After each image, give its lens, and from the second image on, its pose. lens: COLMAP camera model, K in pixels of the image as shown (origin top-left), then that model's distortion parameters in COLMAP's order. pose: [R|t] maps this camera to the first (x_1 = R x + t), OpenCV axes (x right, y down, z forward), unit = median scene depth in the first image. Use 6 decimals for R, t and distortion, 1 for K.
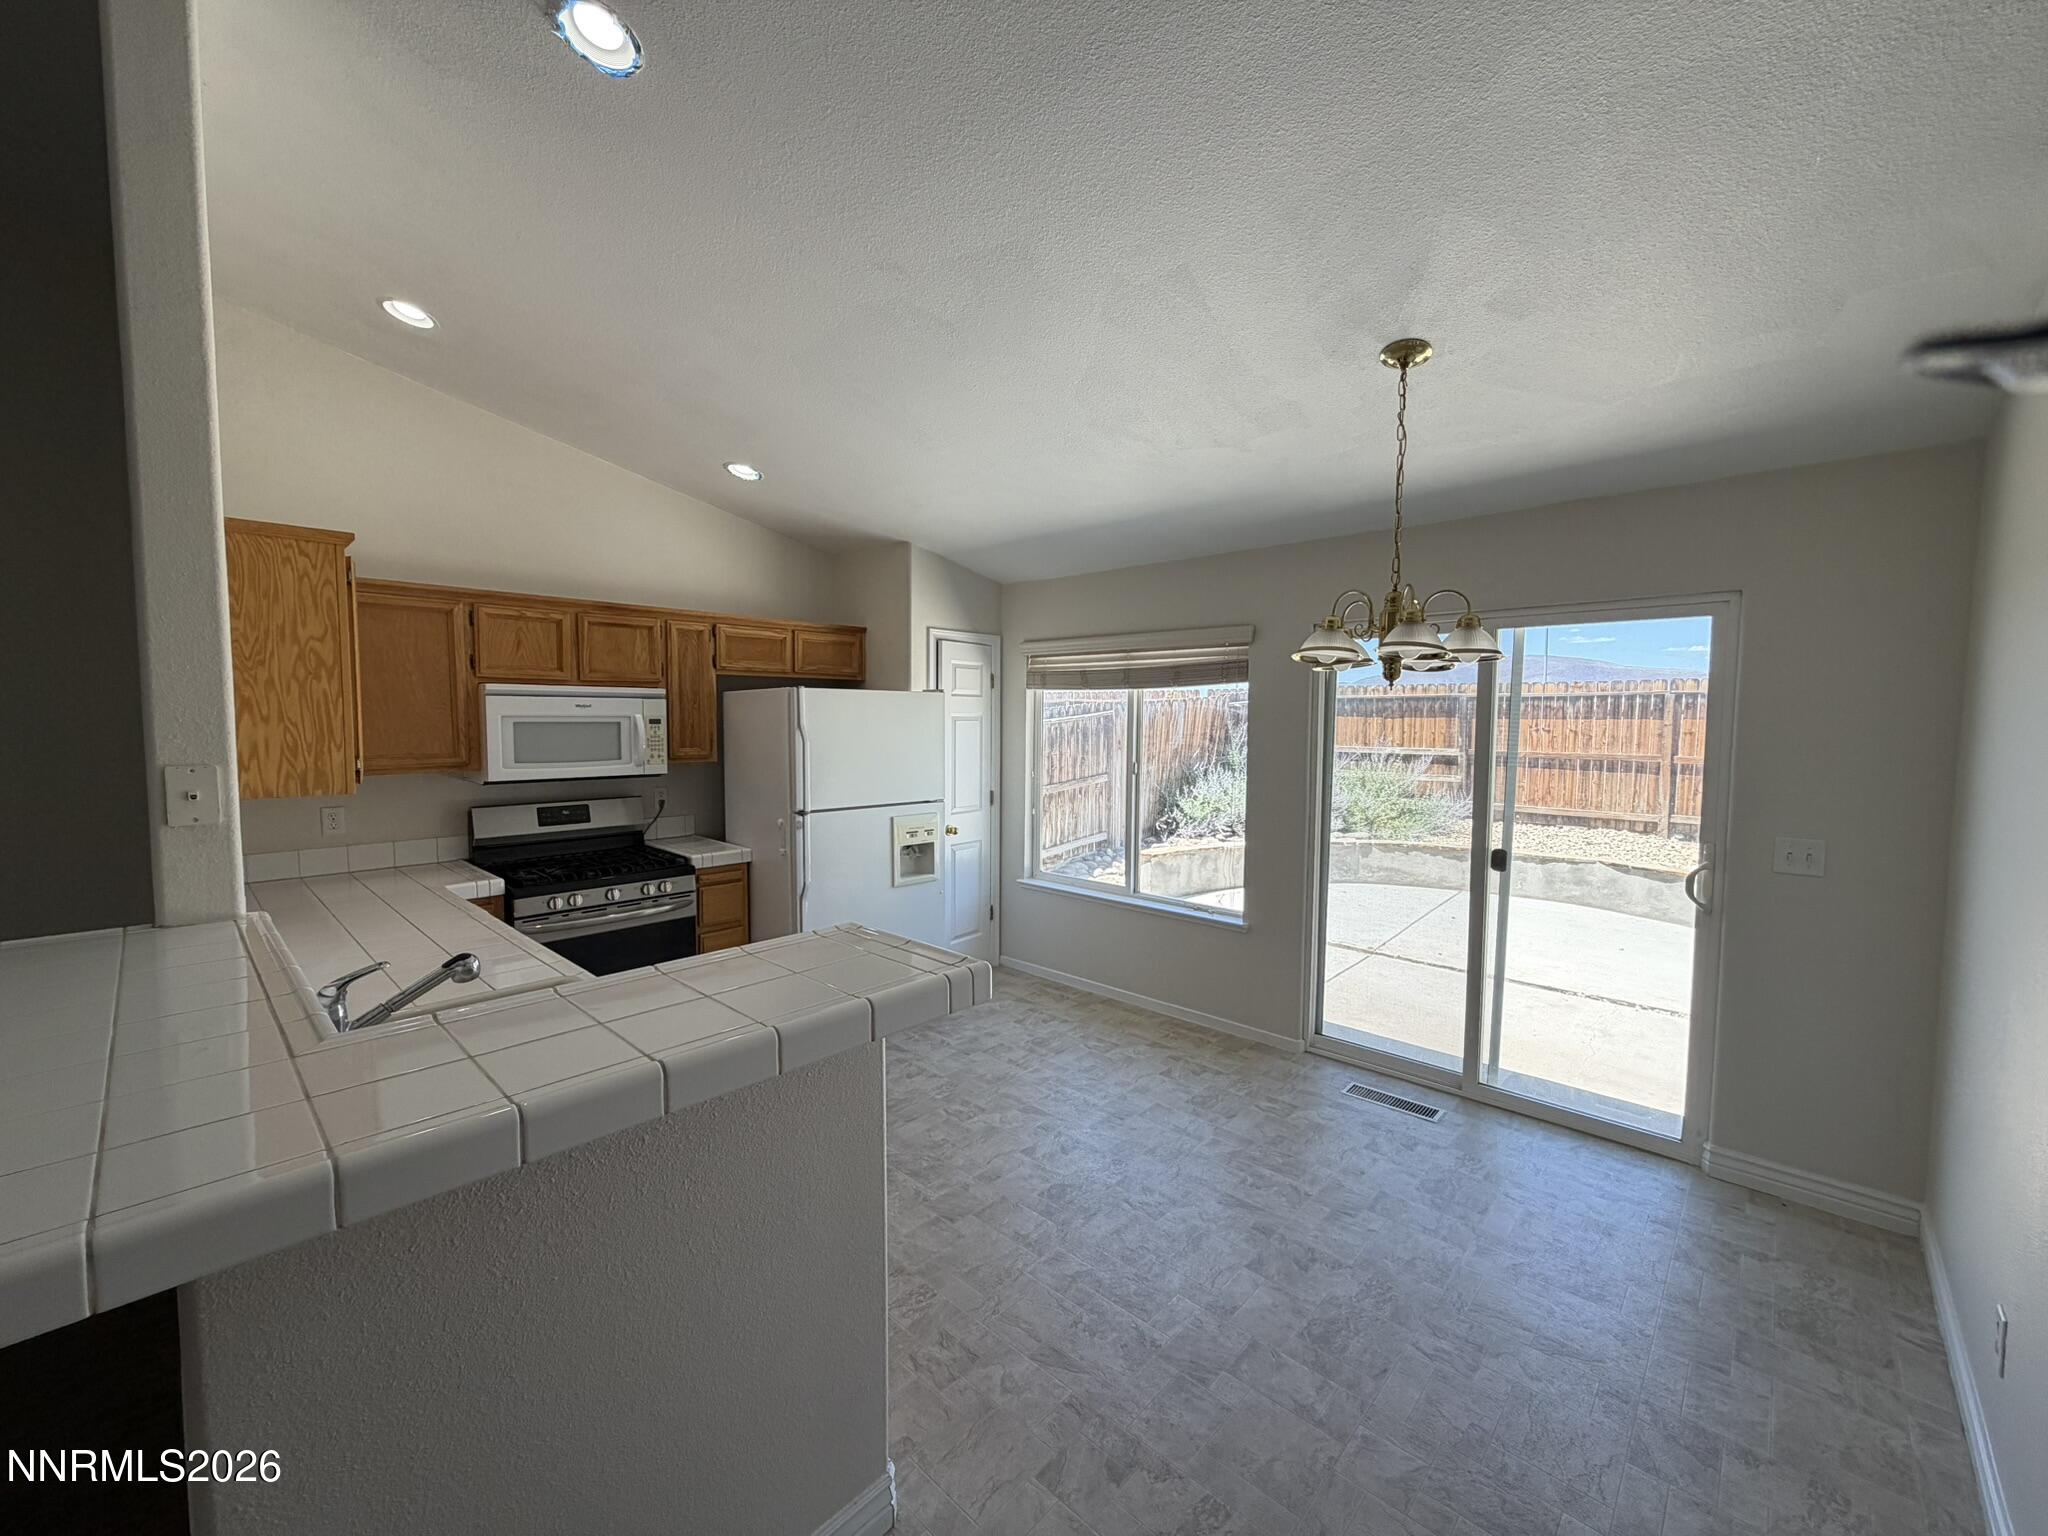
lens RADIAL K [[822.4, 0, 1010.2], [0, 822.4, 768.2], [0, 0, 1]] dist [-0.000816, 0.001125]
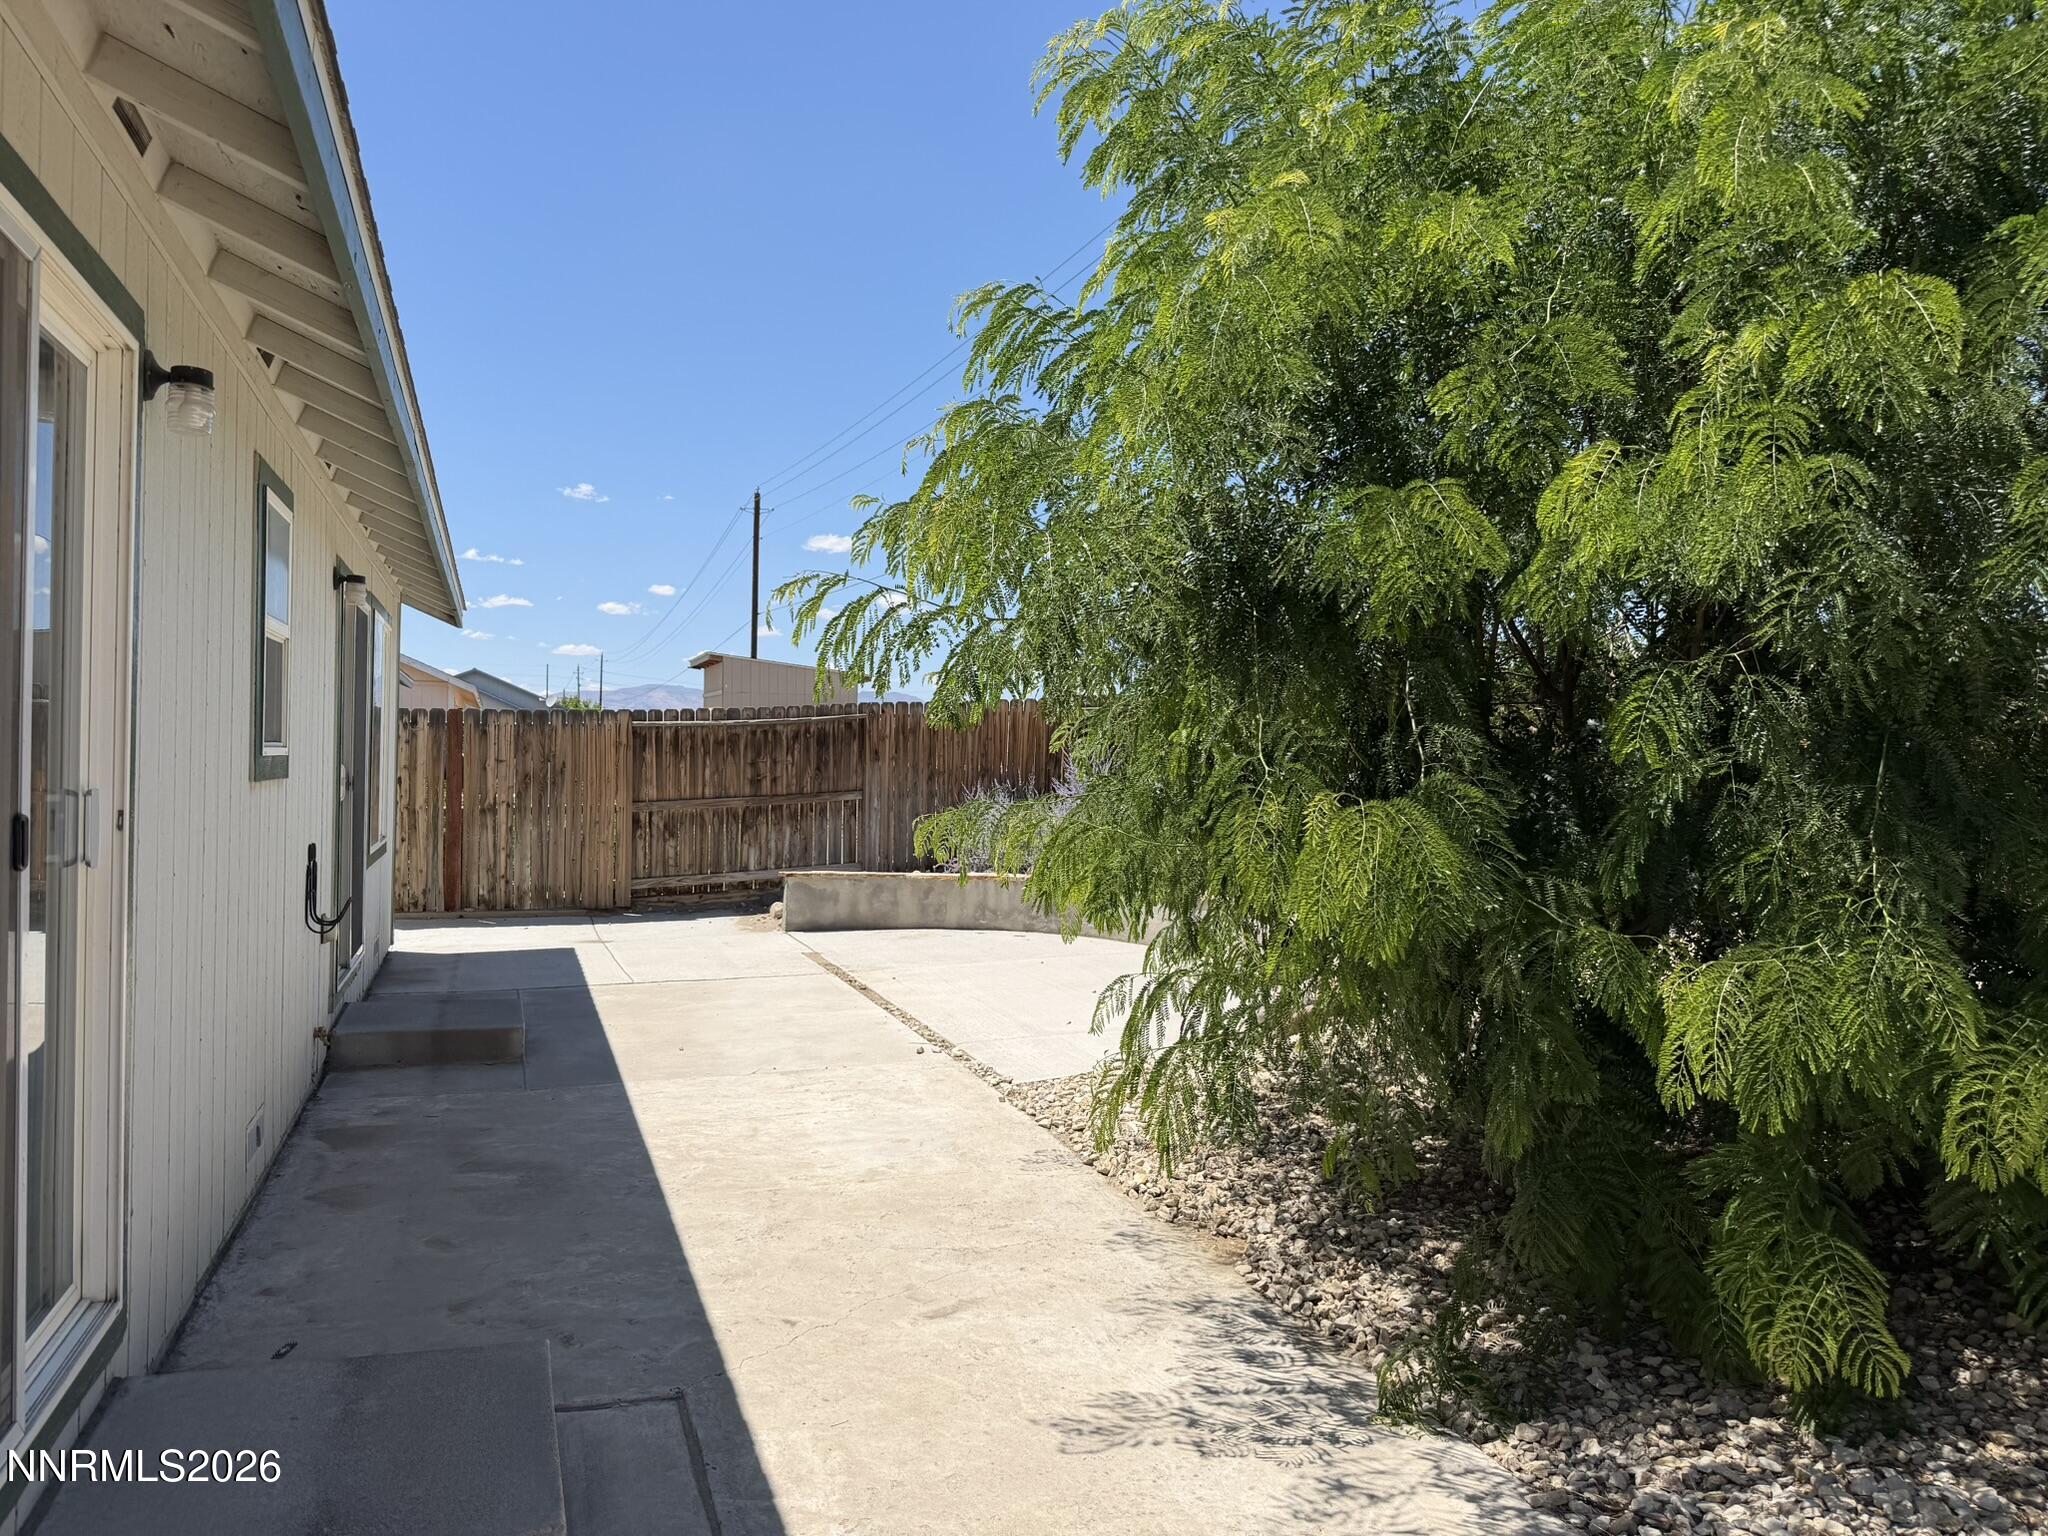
lens RADIAL K [[1439.7, 0, 1038.5], [0, 1439.7, 766.6], [0, 0, 1]] dist [-0.009362, -0.034081]
pose [[0.889746, 0.009626, -0.456355, 0.982136], [-0.043022, 0.997095, -0.062848, 0.069516], [0.454424, 0.075553, 0.887576, -0.207200]]
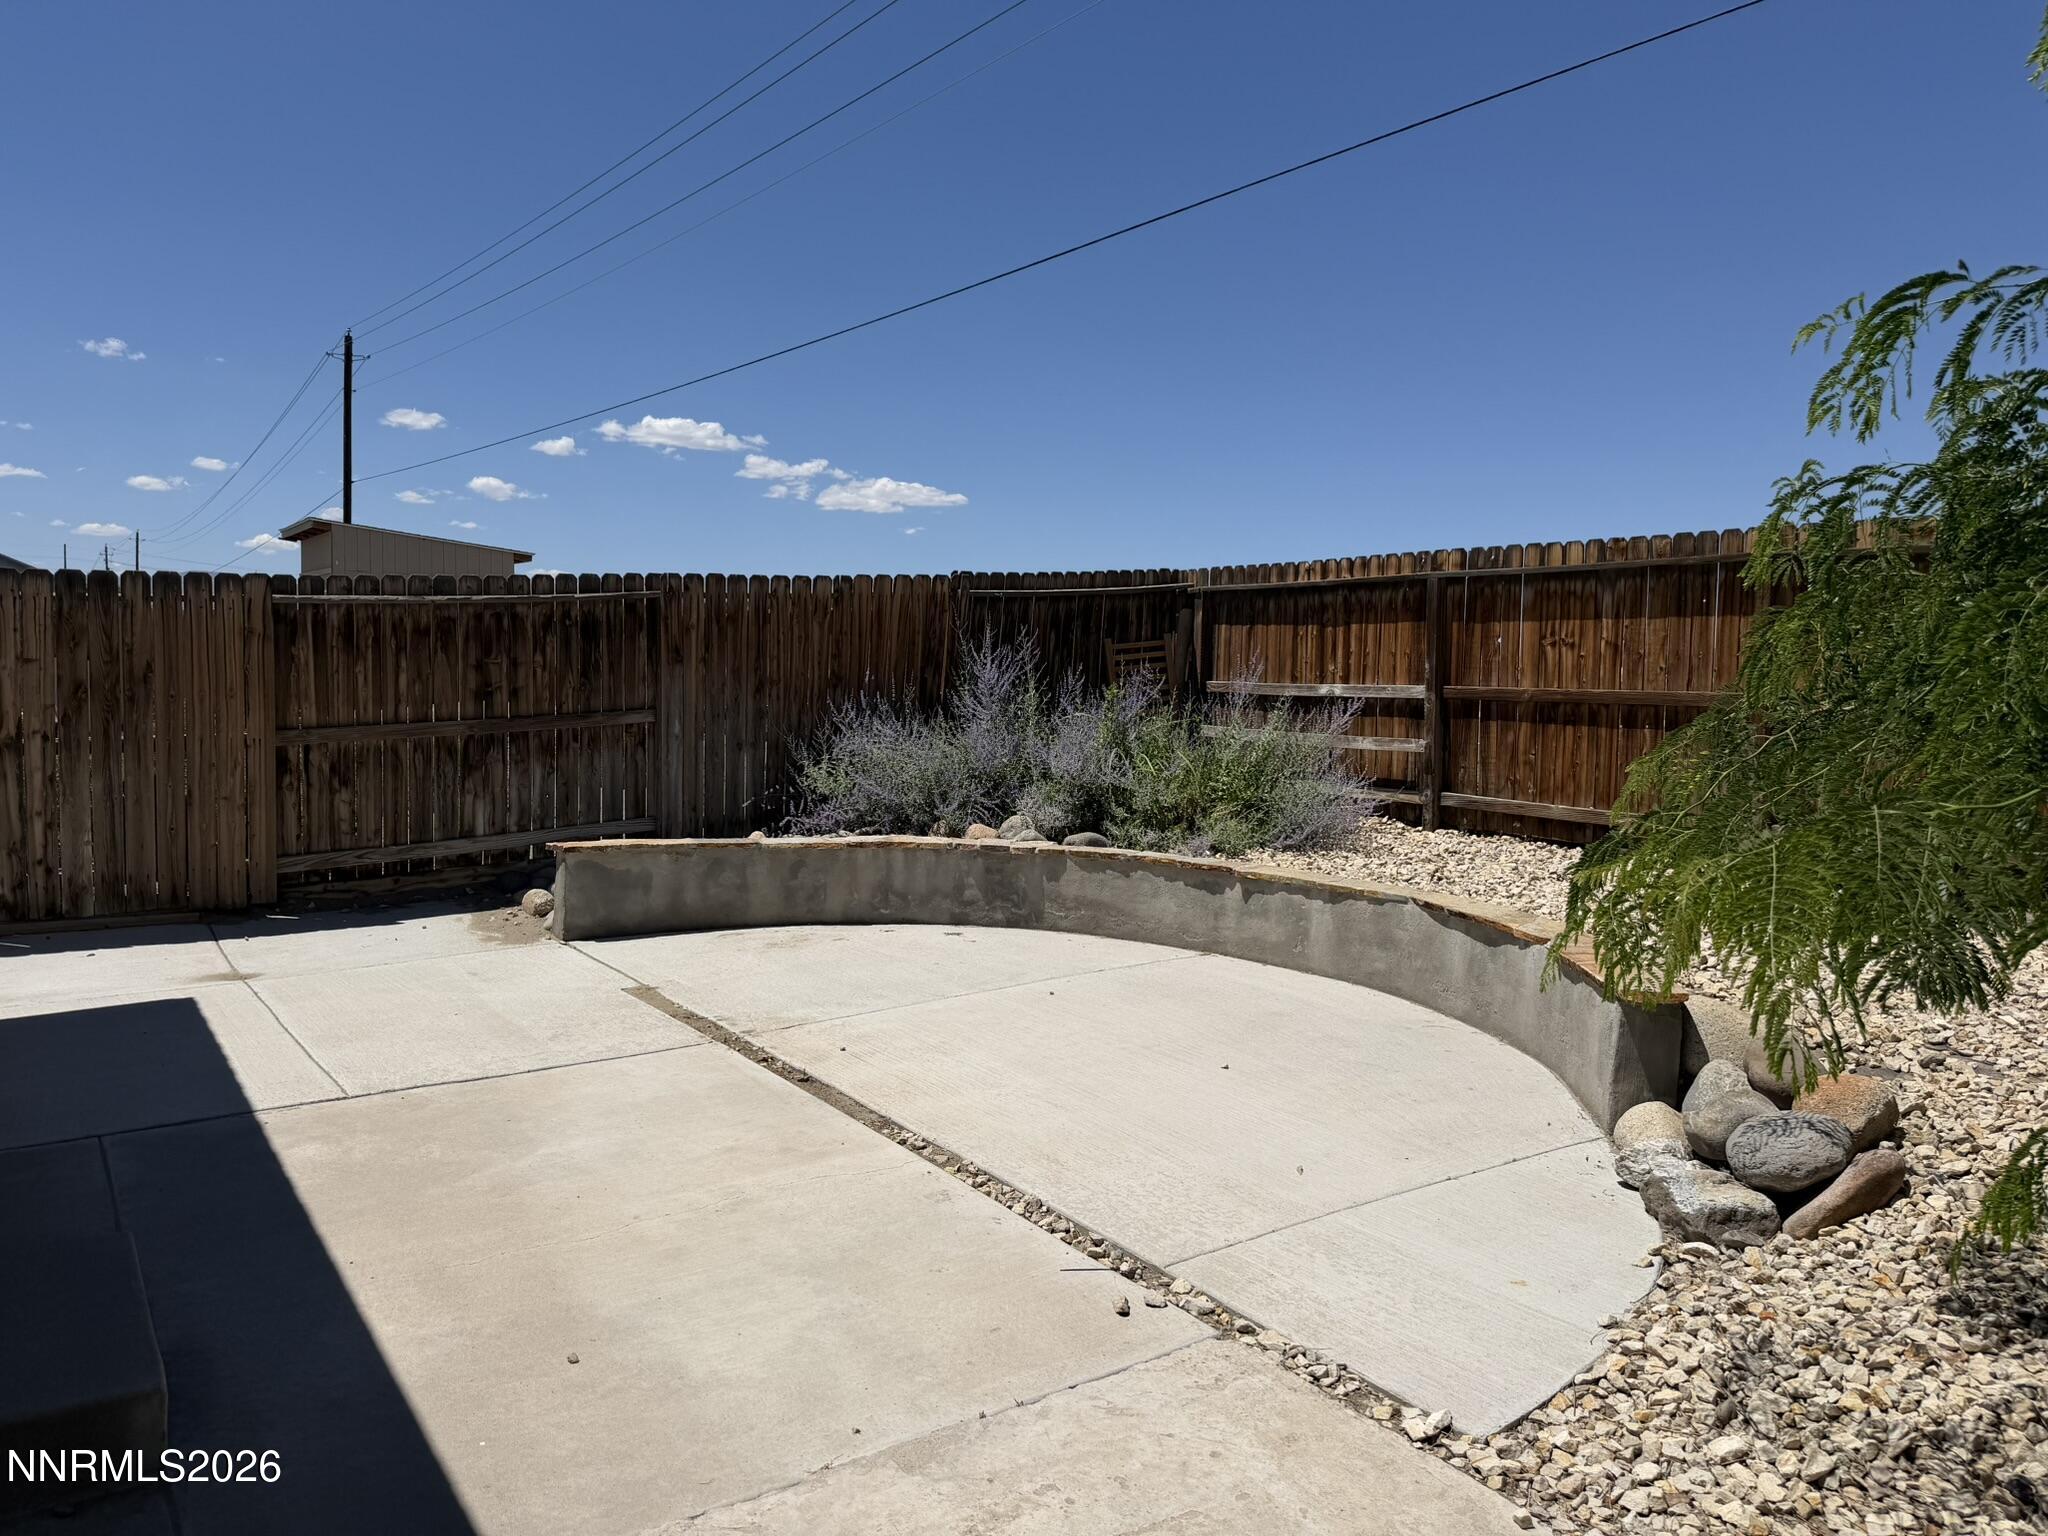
lens RADIAL K [[1439.7, 0, 1042.4], [0, 1439.7, 774.4], [0, 0, 1]] dist [-0.009362, -0.034081]
pose [[0.978901, 0.031558, -0.201884, 0.589847], [-0.031915, 0.999489, 0.001486, 0.042760], [0.201828, 0.004988, 0.979408, 0.139082]]
